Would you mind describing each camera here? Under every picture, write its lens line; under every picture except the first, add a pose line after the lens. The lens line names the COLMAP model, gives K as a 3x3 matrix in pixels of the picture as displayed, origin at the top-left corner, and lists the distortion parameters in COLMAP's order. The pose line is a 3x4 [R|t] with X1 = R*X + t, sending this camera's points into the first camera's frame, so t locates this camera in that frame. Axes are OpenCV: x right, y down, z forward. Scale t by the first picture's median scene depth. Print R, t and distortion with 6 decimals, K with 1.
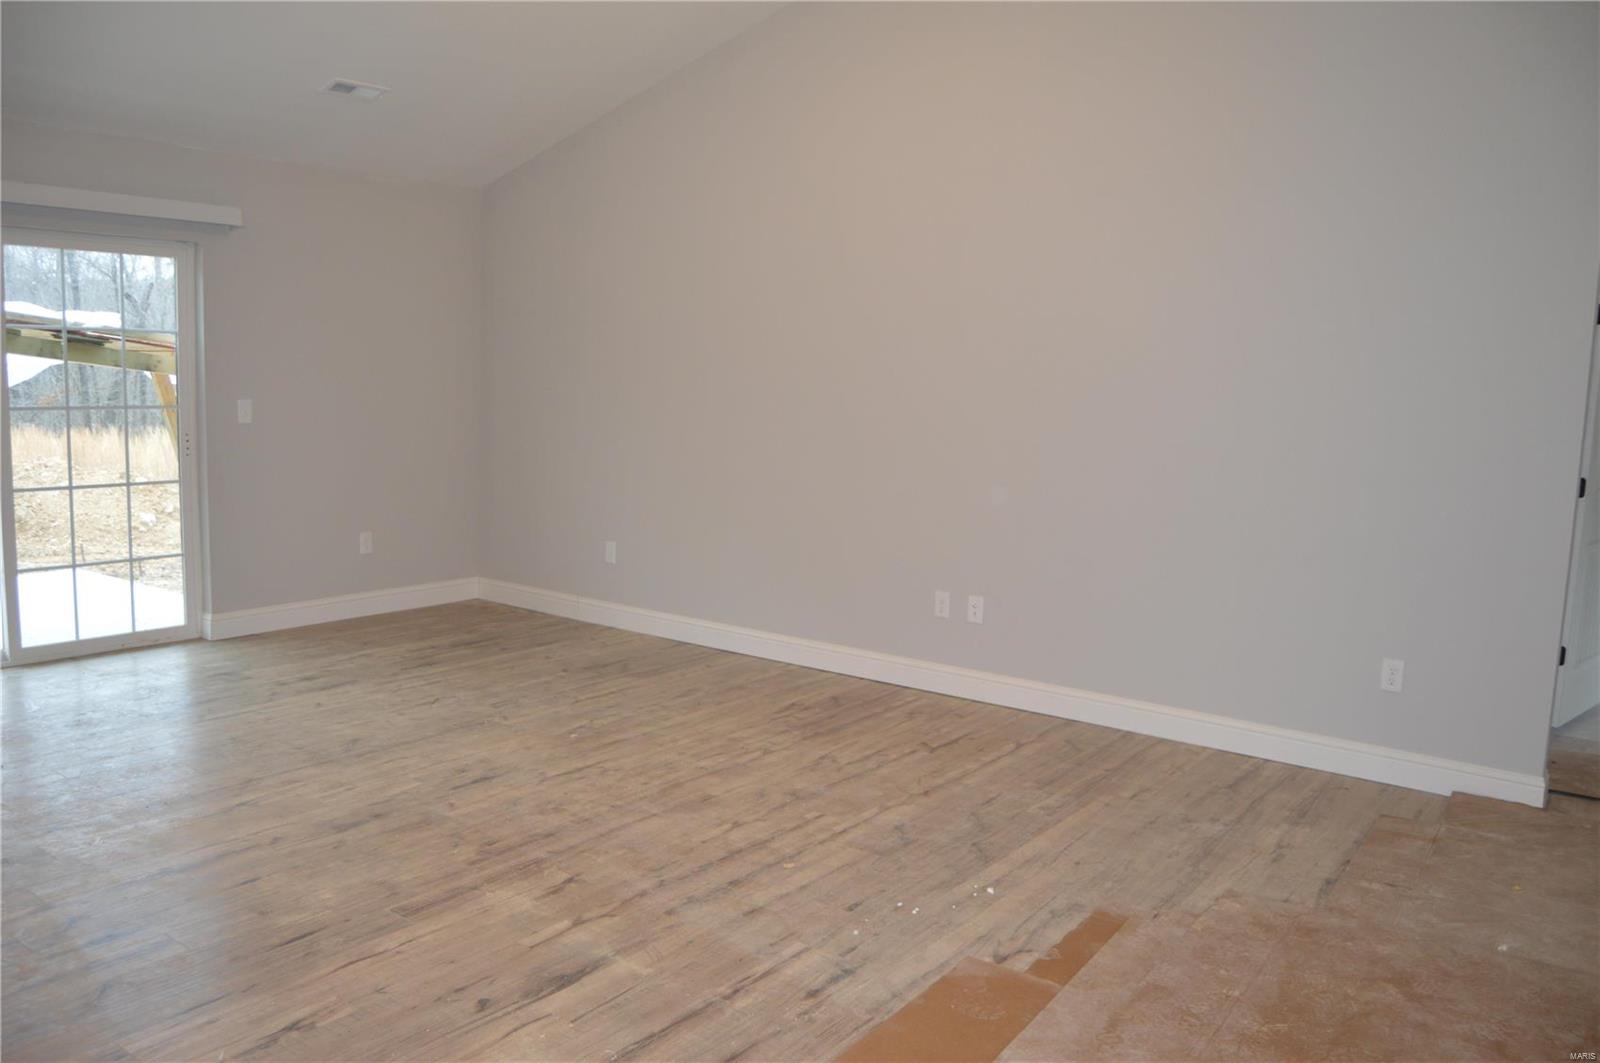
lens RADIAL K [[1275.1, 0, 804.3], [0, 1275.1, 533.2], [0, 0, 1]] dist [-0.095295, 0.039450]
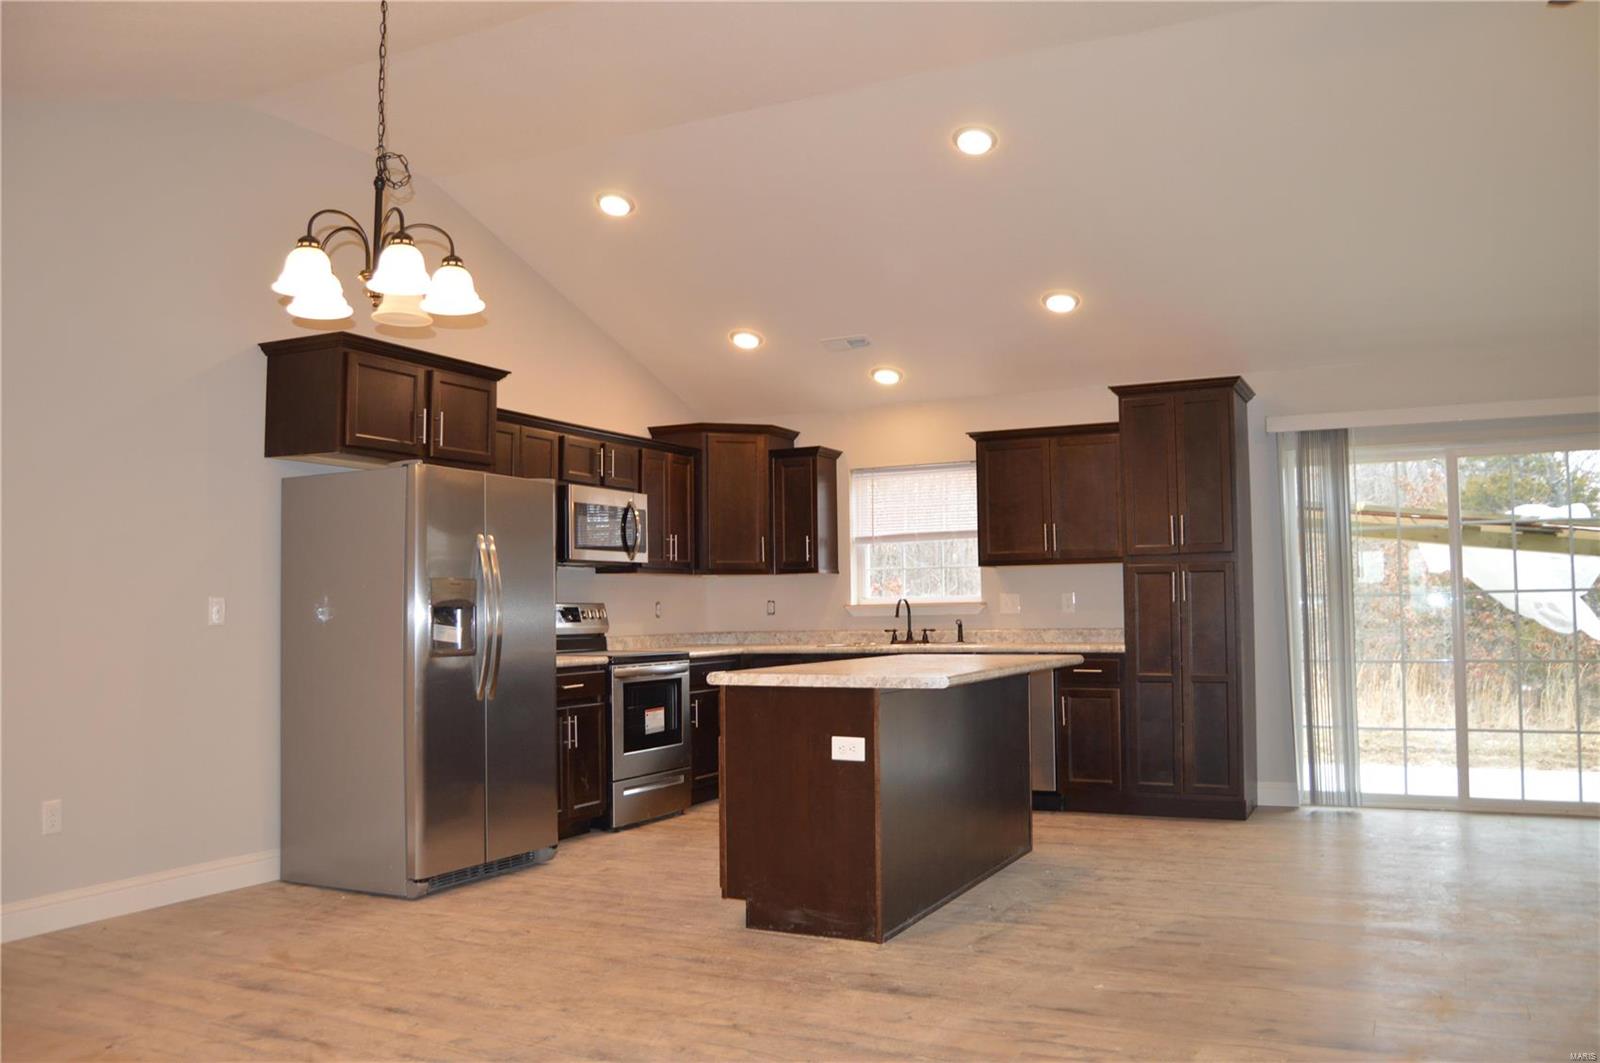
lens RADIAL K [[1275.1, 0, 803.9], [0, 1275.1, 536.8], [0, 0, 1]] dist [-0.095295, 0.039450]
pose [[0.167662, -0.090484, -0.981683, 0.561582], [-0.112545, 0.987512, -0.110243, 0.066444], [0.979399, 0.128967, 0.155385, 0.228643]]
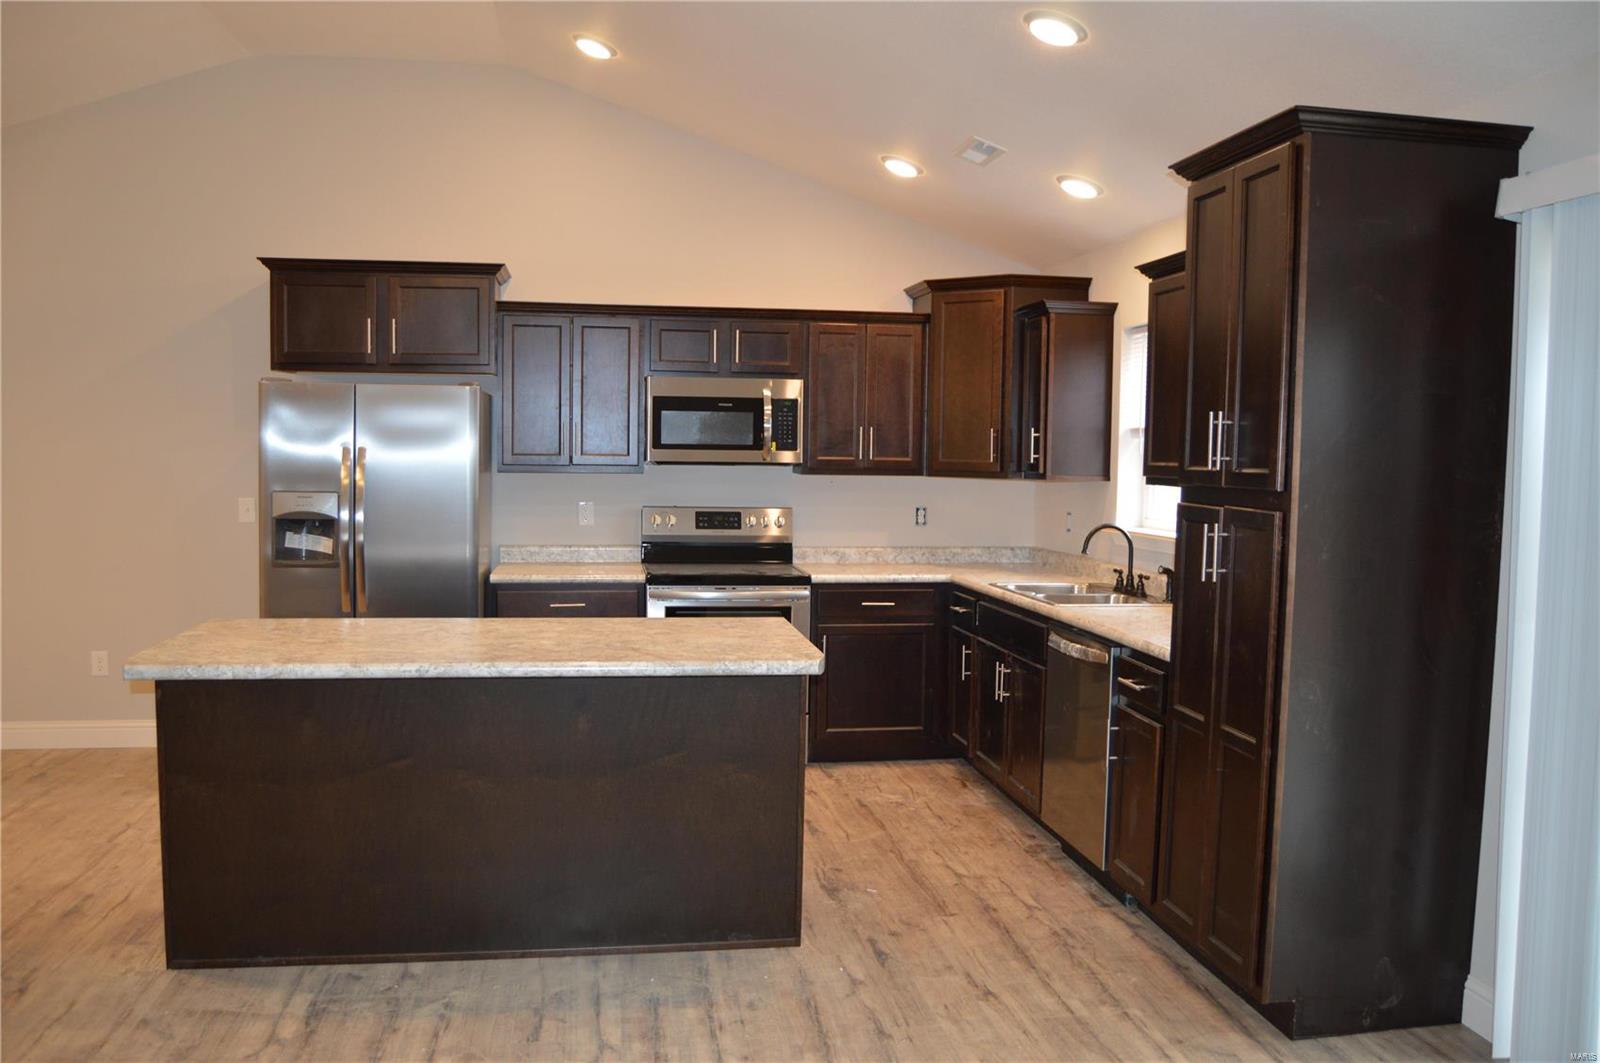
lens RADIAL K [[1275.1, 0, 811.8], [0, 1275.1, 537.7], [0, 0, 1]] dist [-0.095295, 0.039450]
pose [[-0.696152, 0.005752, -0.717872, -0.147018], [-0.133027, 0.981617, 0.136868, -0.176896], [0.705462, 0.190777, -0.682589, 1.277904]]
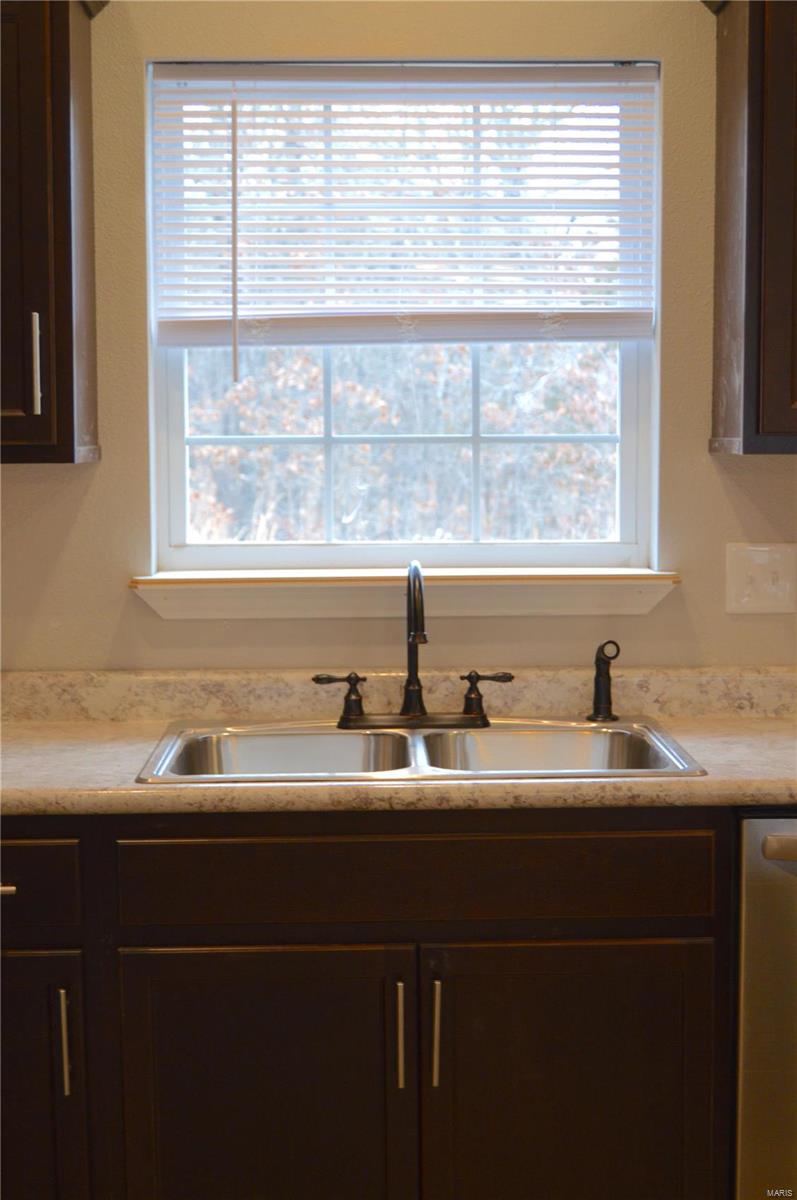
lens RADIAL K [[1944.4, 0, 396.7], [0, 1944.4, 601.9], [0, 0, 1]] dist [-0.014264, 0.000000]
pose [[0.608260, 0.042977, -0.792574, -0.623566], [-0.083463, 0.996461, -0.010021, -0.040729], [0.789338, 0.072246, 0.609694, 0.209599]]
